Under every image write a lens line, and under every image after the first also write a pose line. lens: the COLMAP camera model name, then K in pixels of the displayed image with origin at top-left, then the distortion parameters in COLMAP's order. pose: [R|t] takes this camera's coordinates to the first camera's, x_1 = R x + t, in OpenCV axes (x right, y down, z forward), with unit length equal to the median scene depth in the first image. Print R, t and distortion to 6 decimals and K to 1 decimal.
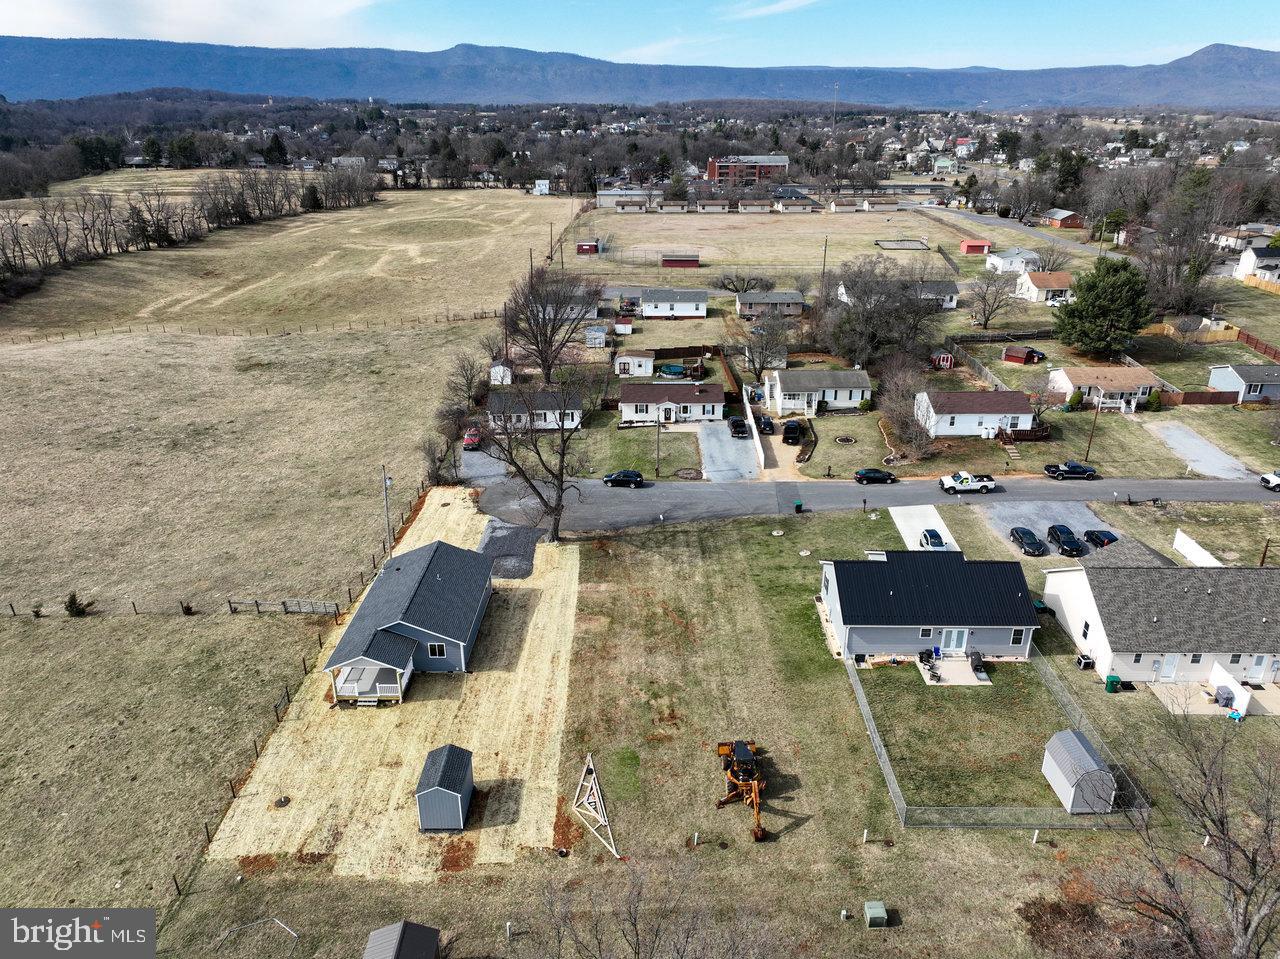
lens RADIAL K [[923.3, 0, 639.4], [0, 923.3, 468.0], [0, 0, 1]] dist [0.006366, 0.011417]
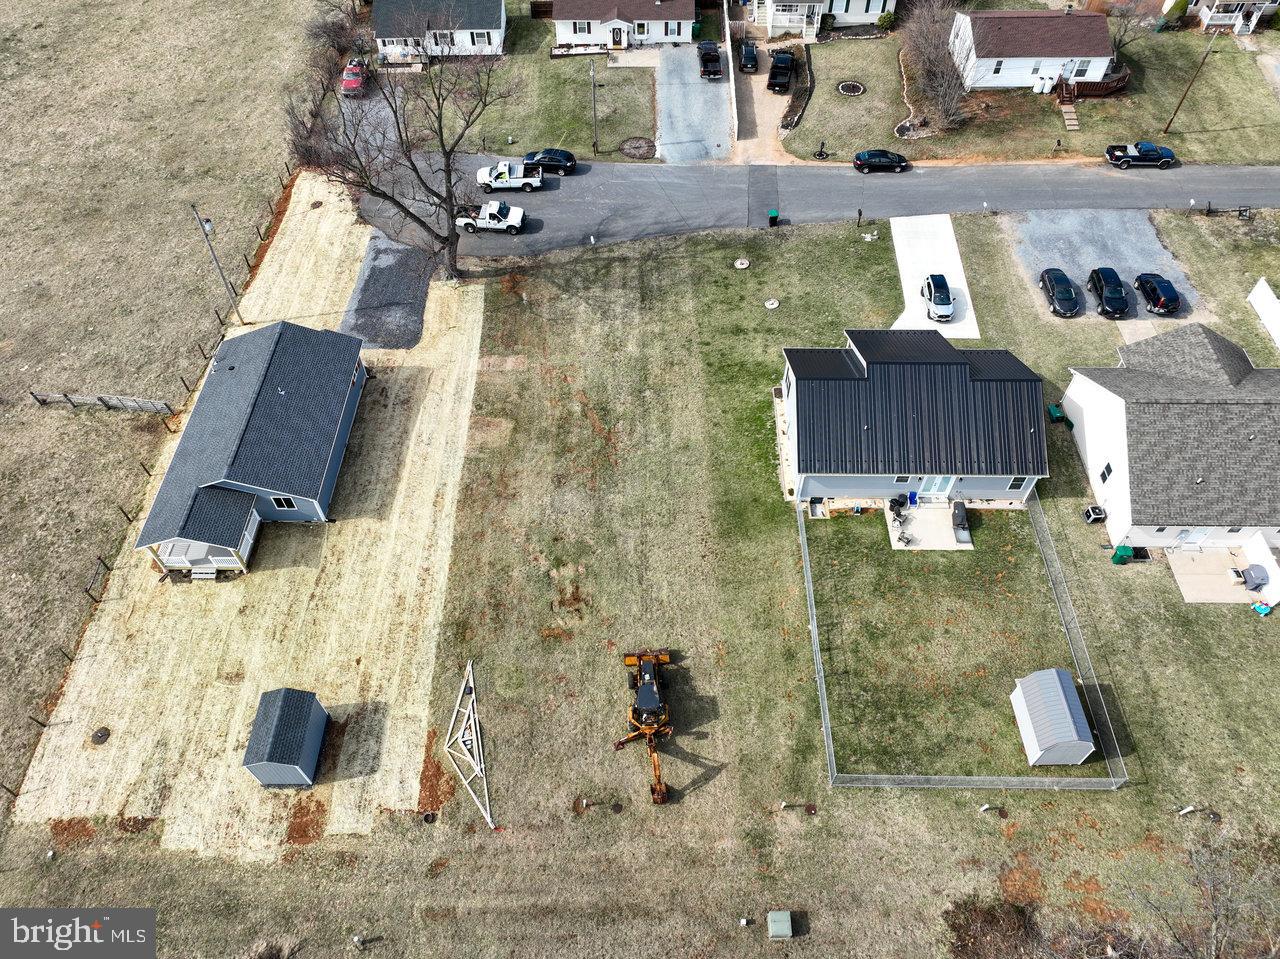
lens RADIAL K [[923.3, 0, 639.4], [0, 923.3, 468.0], [0, 0, 1]] dist [0.006366, 0.011417]
pose [[0.999999, 0.001552, -0.000054, 0.086578], [-0.001318, 0.866604, 0.498995, -0.226345], [0.000822, -0.498994, 0.866605, 0.325291]]
